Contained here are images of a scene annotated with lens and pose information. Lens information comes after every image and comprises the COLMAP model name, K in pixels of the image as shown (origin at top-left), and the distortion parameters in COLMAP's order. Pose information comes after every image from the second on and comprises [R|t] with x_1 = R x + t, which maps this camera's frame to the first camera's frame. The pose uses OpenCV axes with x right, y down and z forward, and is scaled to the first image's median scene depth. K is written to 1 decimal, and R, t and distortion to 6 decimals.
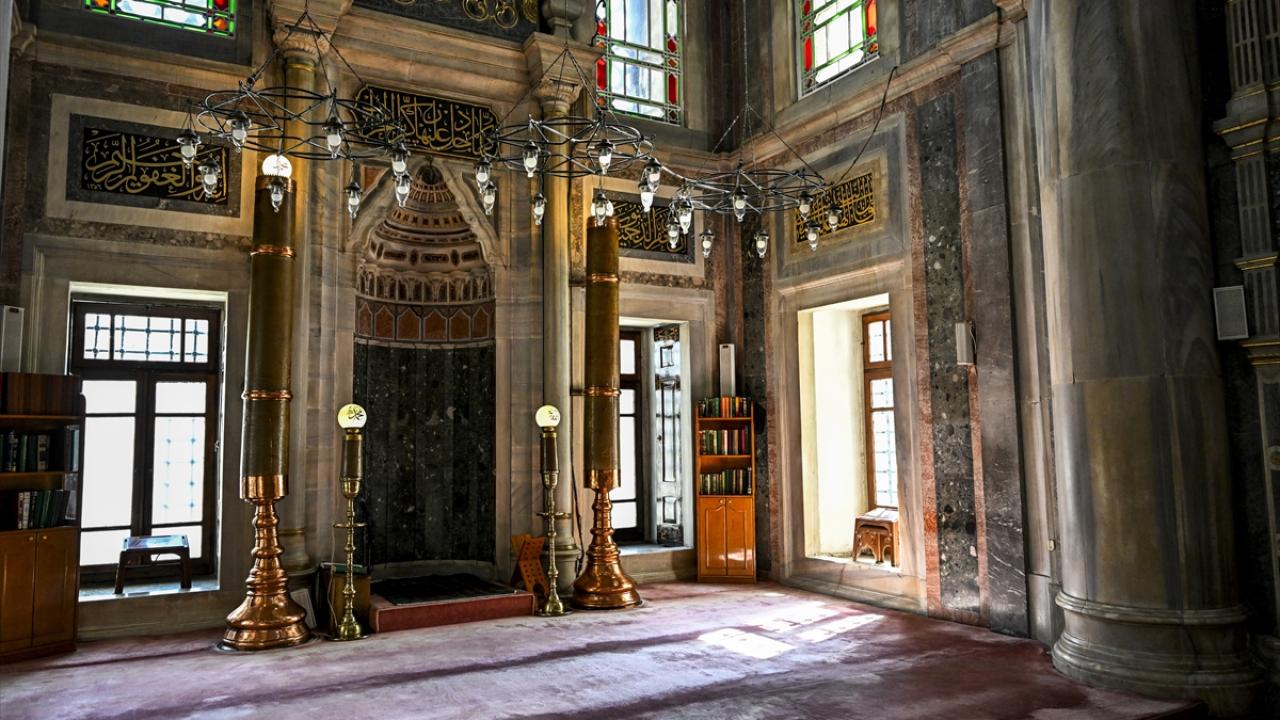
lens RADIAL K [[877.0, 0, 634.1], [0, 877.0, 358.8], [0, 0, 1]] dist [0.000061, 0.003881]
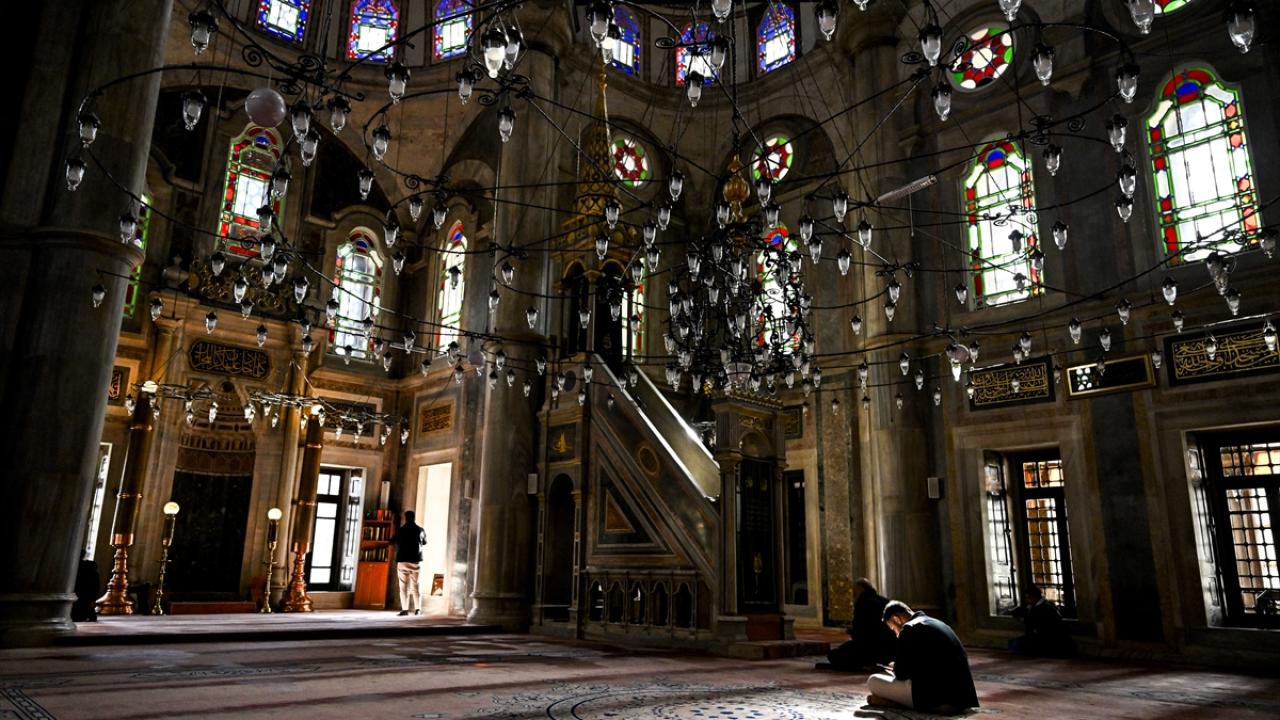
lens RADIAL K [[853.8, 0, 630.0], [0, 853.8, 358.2], [0, 0, 1]] dist [-0.002213, 0.003905]
pose [[0.974322, 0.086385, 0.207929, 0.278628], [-0.054797, 0.986682, -0.153150, -0.033891], [-0.218390, 0.137824, 0.966080, -1.208833]]
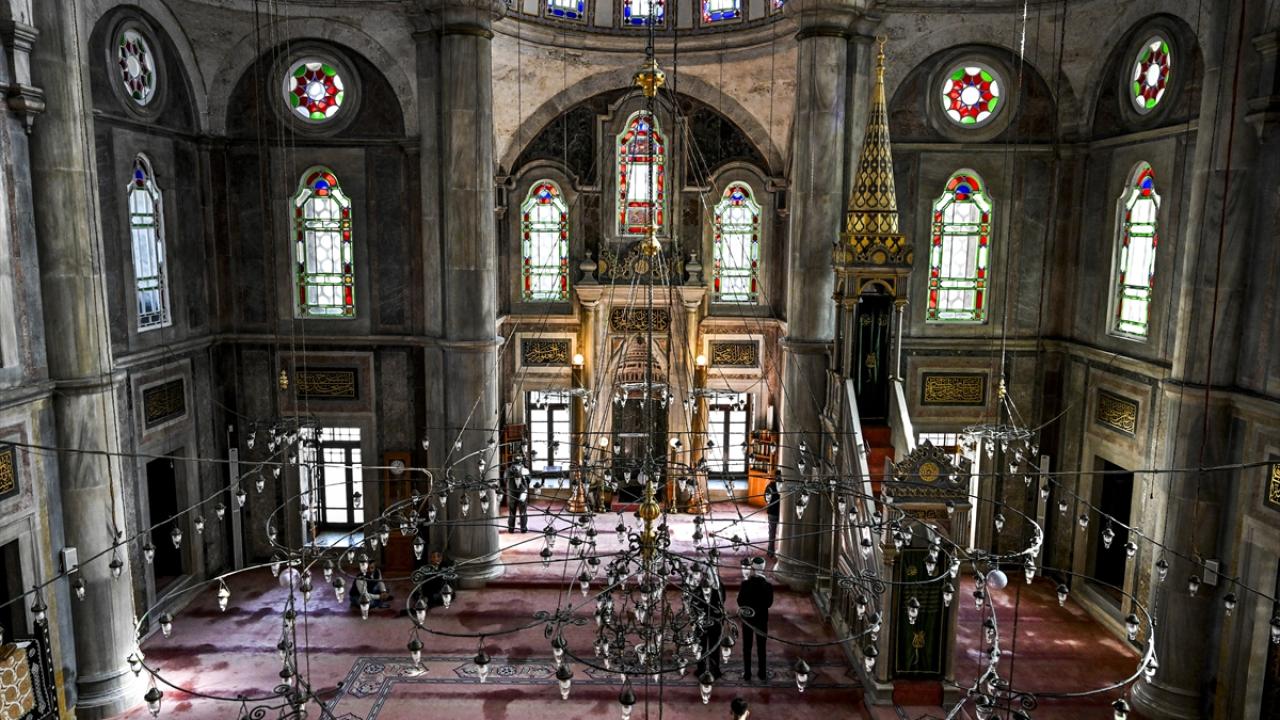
lens RADIAL K [[857.6, 0, 640.0], [0, 857.6, 360.0], [0, 0, 1]] dist [0.002292, -0.004950]
pose [[0.874932, 0.092105, -0.475406, 1.115390], [0.025405, 0.971662, 0.235004, -0.860608], [0.483579, -0.217690, 0.847799, -1.313184]]
